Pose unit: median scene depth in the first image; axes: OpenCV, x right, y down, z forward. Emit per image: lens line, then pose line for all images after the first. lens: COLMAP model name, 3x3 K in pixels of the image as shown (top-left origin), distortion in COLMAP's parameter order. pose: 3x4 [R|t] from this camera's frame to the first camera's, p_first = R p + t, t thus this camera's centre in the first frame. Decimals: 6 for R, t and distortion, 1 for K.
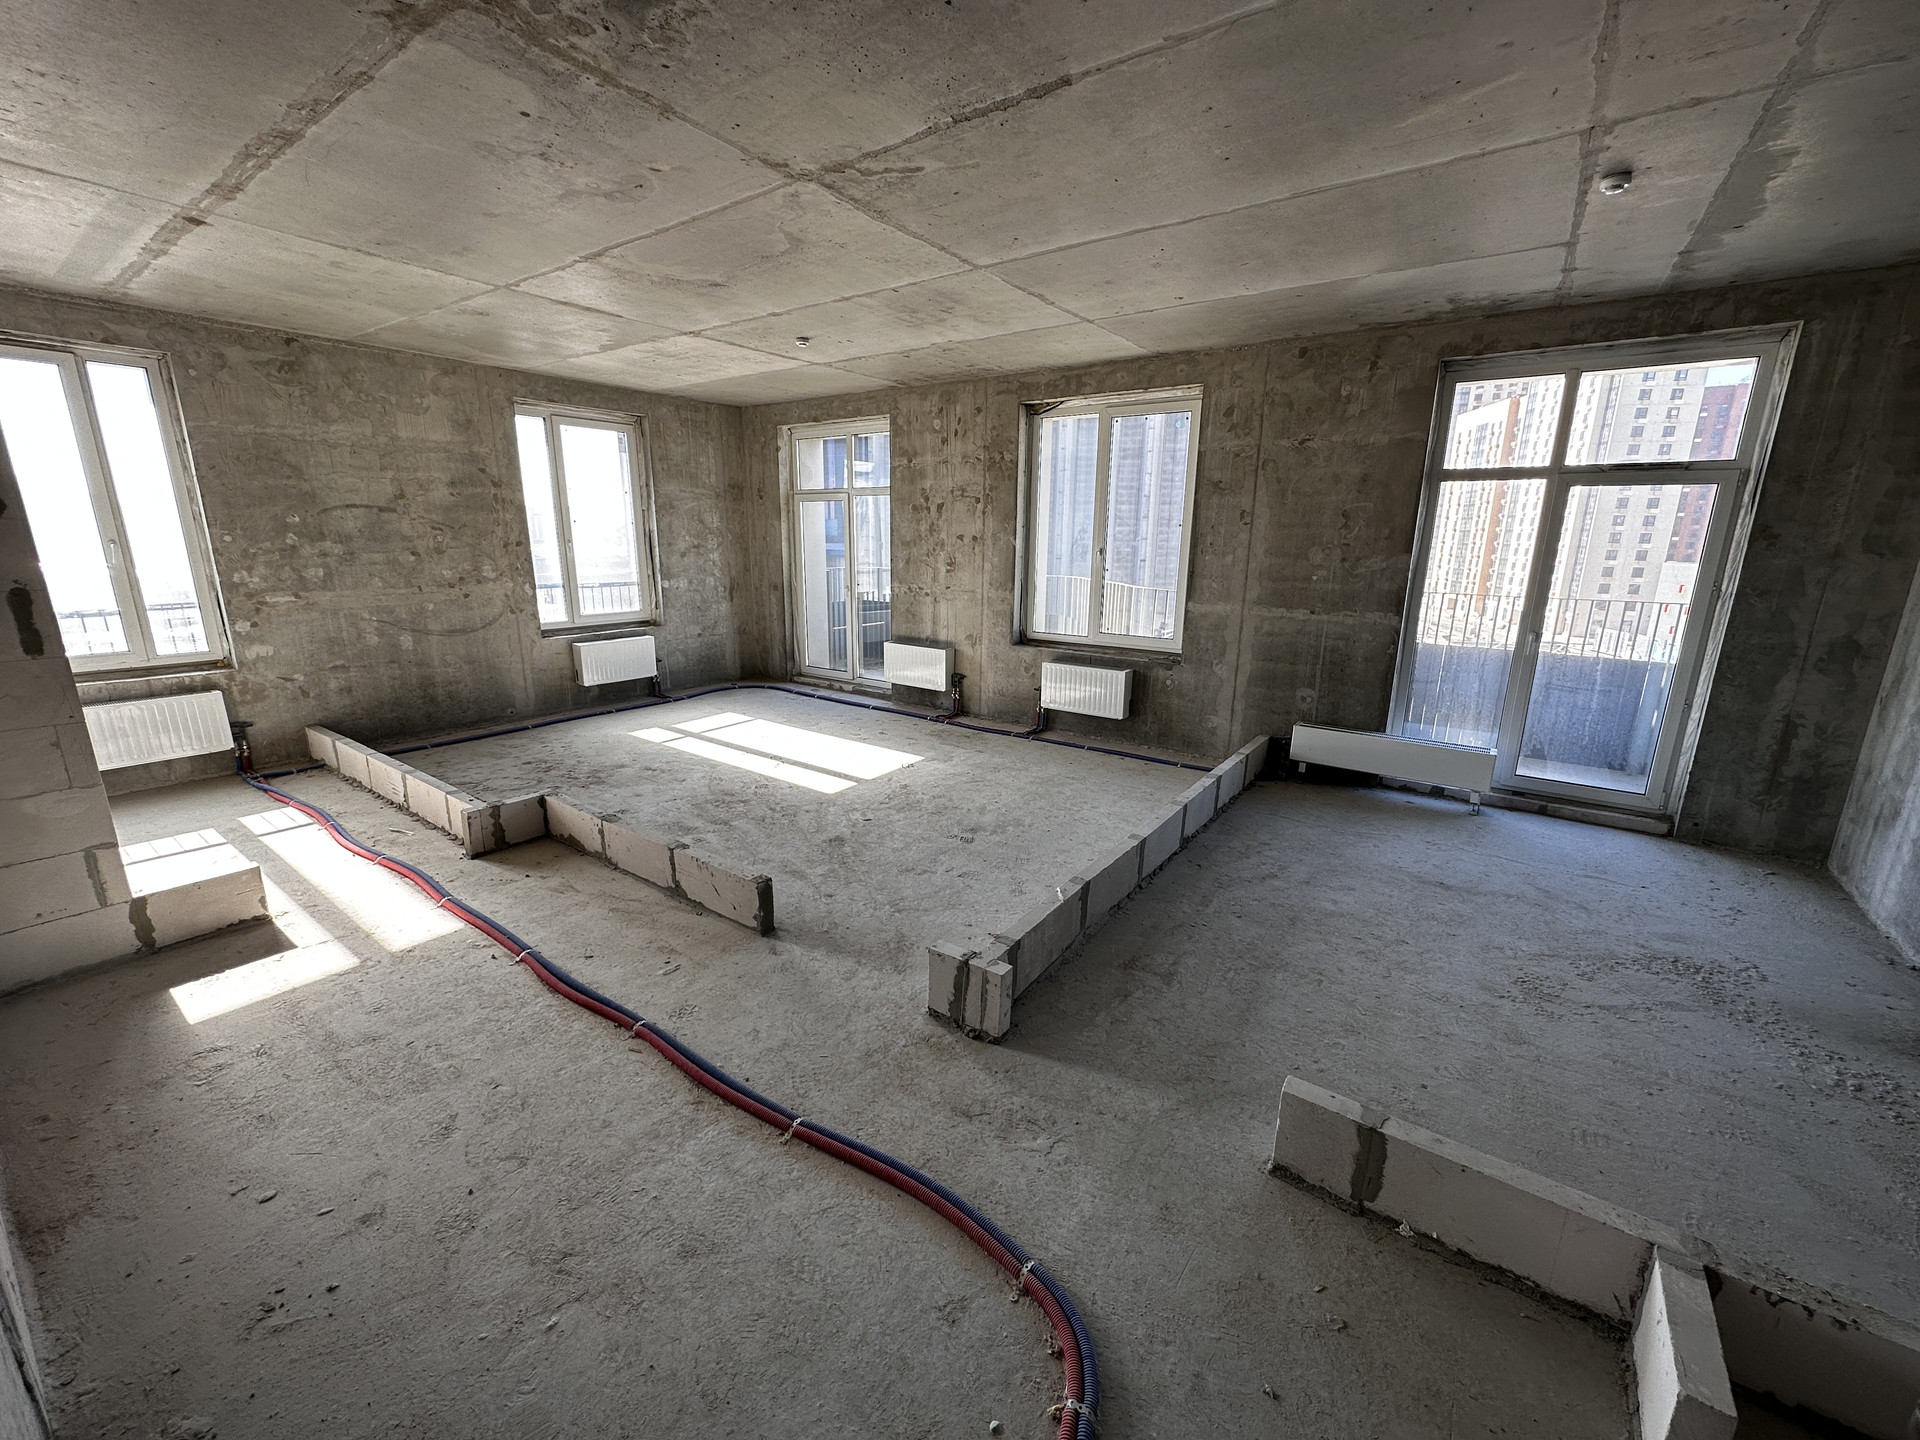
lens RADIAL K [[762.5, 0, 961.0], [0, 762.5, 722.6], [0, 0, 1]] dist [-0.003268, 0.000735]
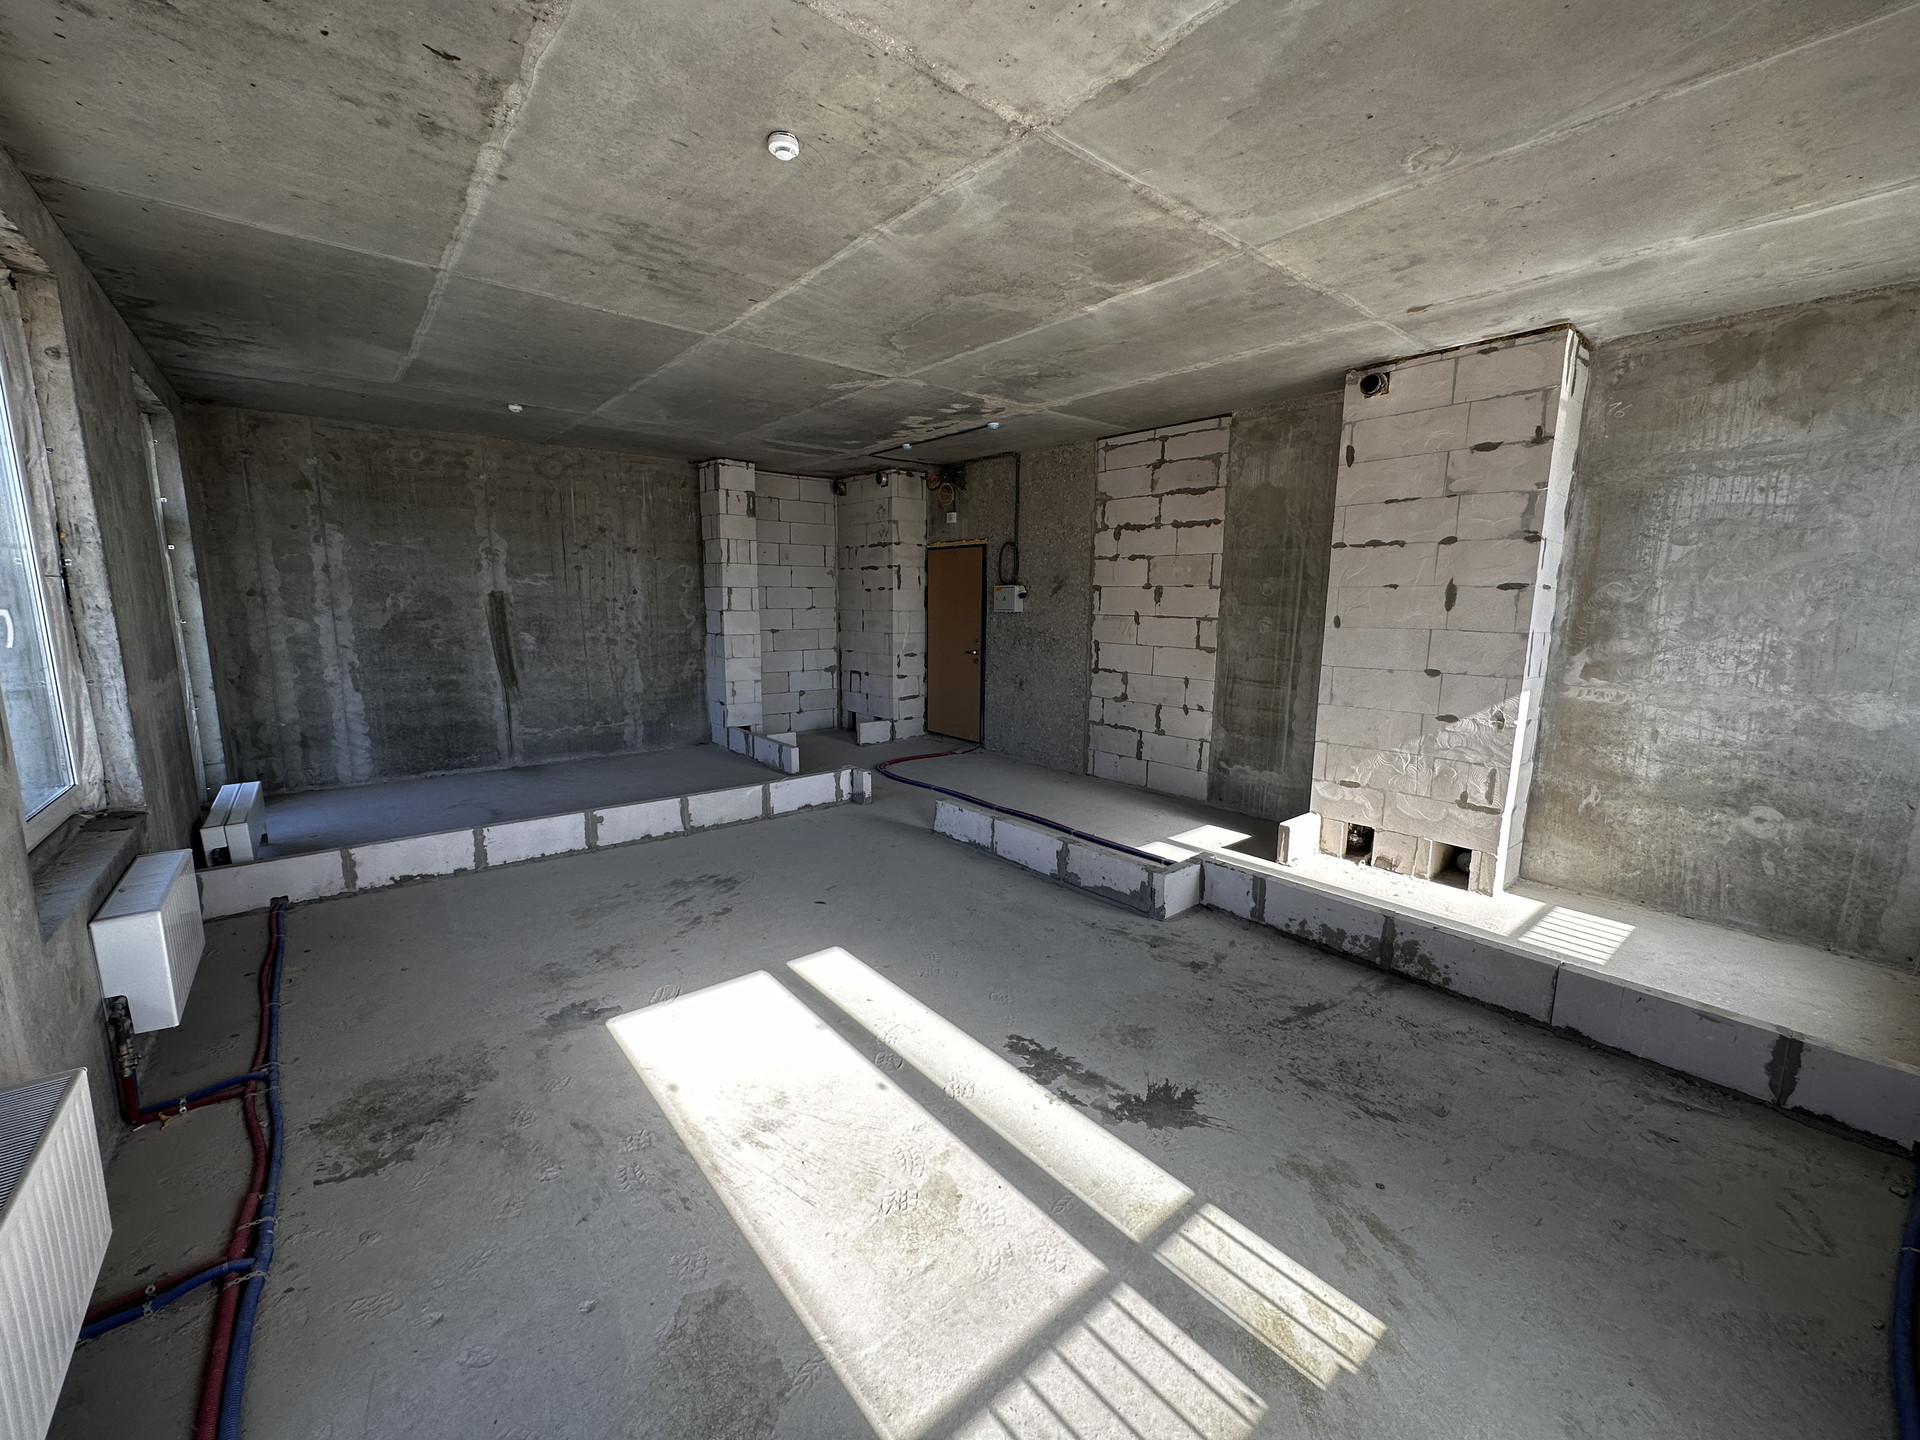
lens RADIAL K [[762.5, 0, 959.0], [0, 762.5, 721.2], [0, 0, 1]] dist [-0.003268, 0.000735]
pose [[-0.967096, -0.061163, 0.246948, -0.375044], [0.040894, 0.920677, 0.388177, -0.311740], [-0.251102, 0.385503, -0.887882, 1.287798]]
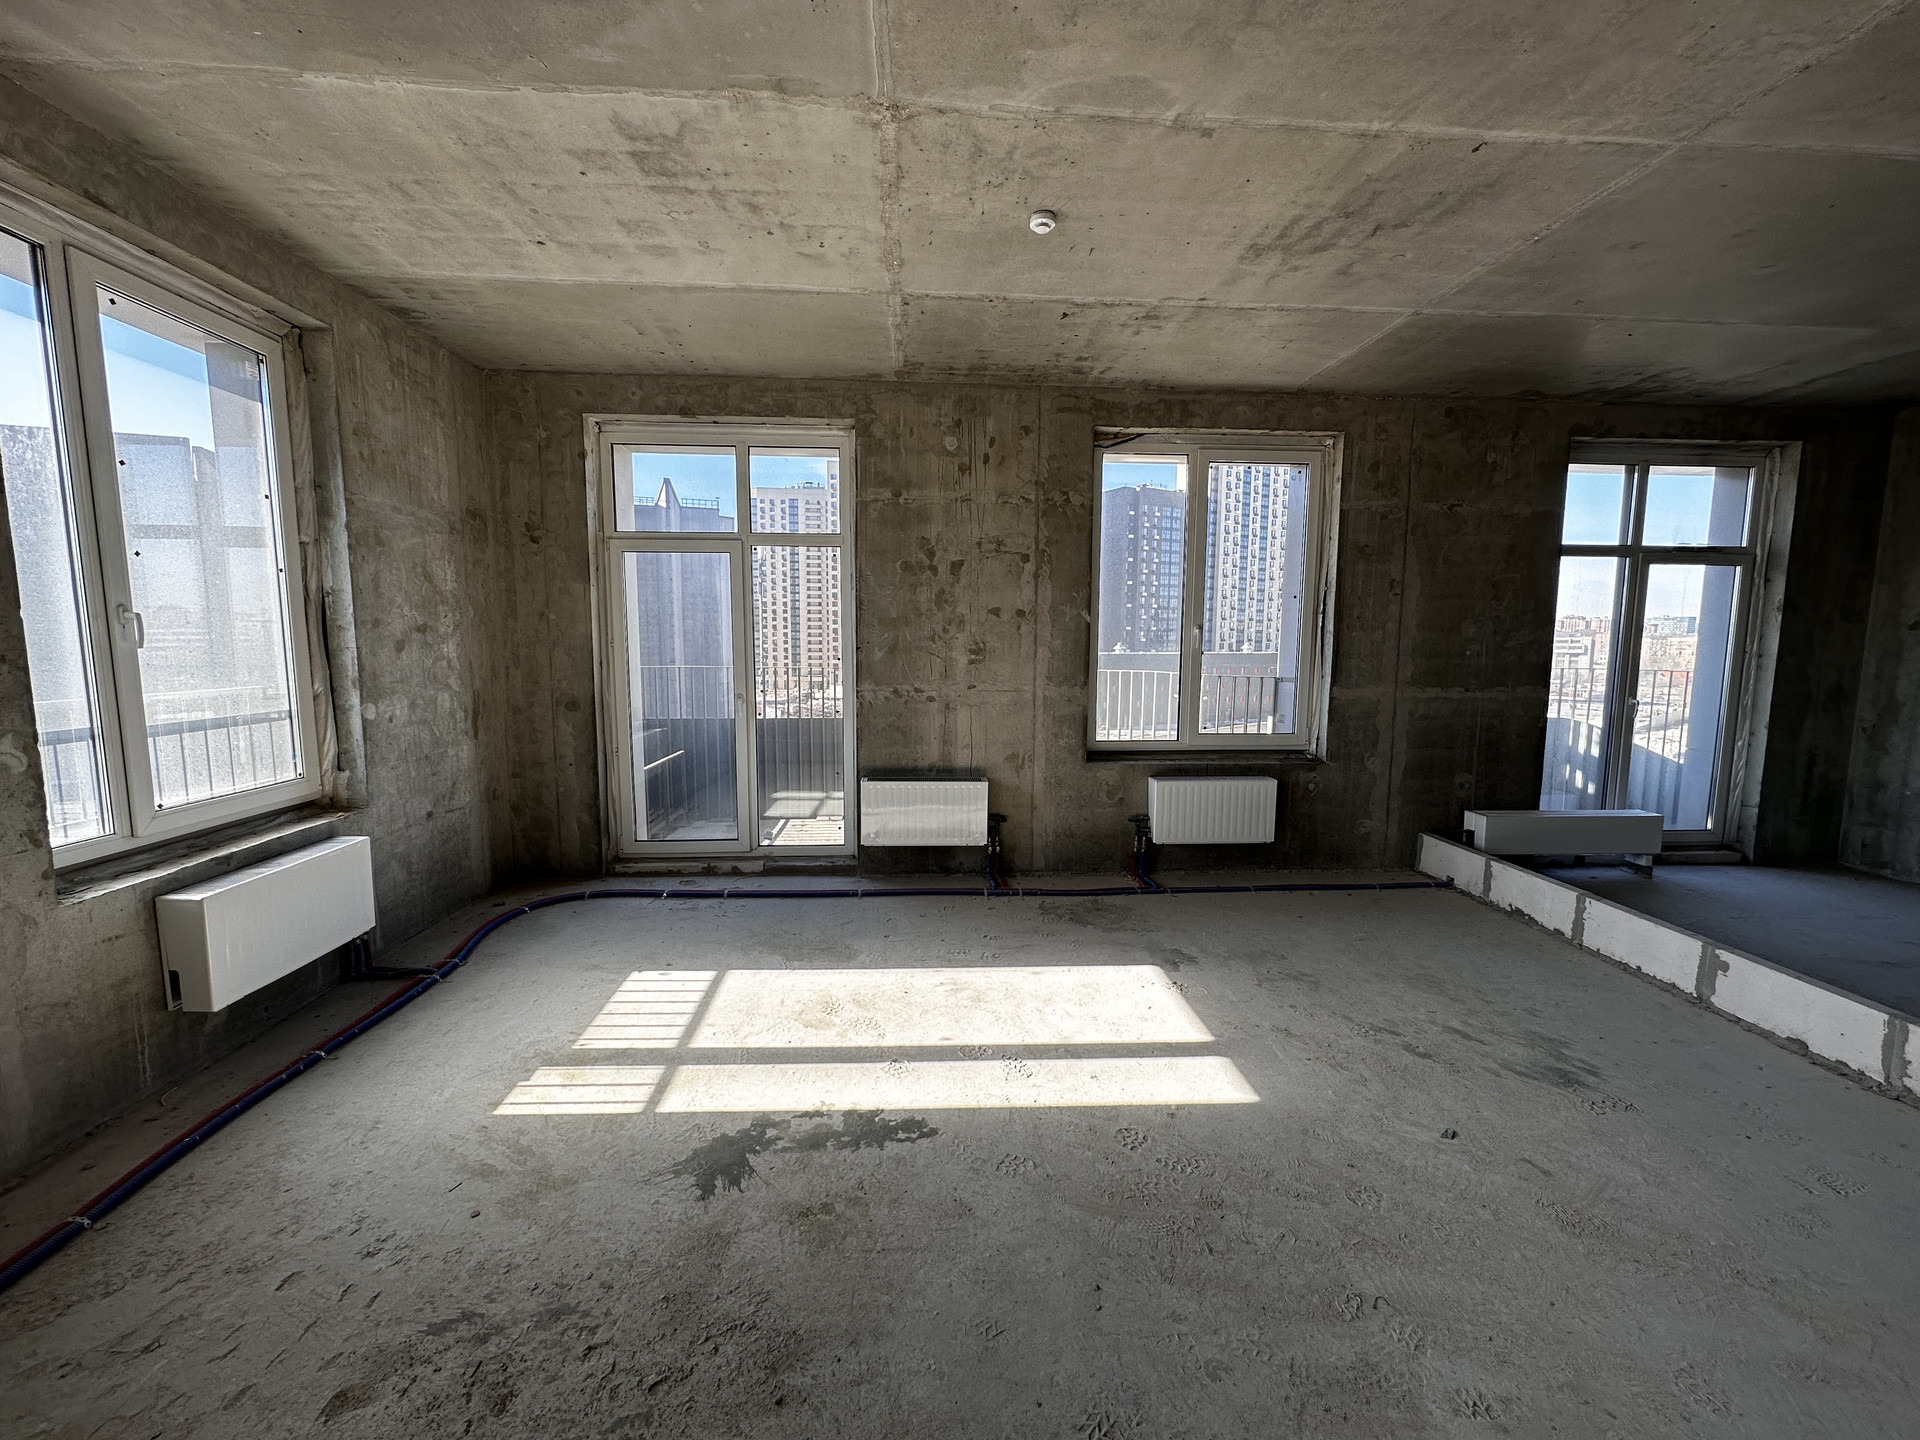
lens RADIAL K [[762.5, 0, 960.0], [0, 762.5, 721.8], [0, 0, 1]] dist [-0.003268, 0.000735]
pose [[0.776821, -0.075119, 0.625225, -0.517317], [0.154761, 0.985183, -0.073918, -0.118827], [-0.610408, 0.154181, 0.776937, 0.592662]]
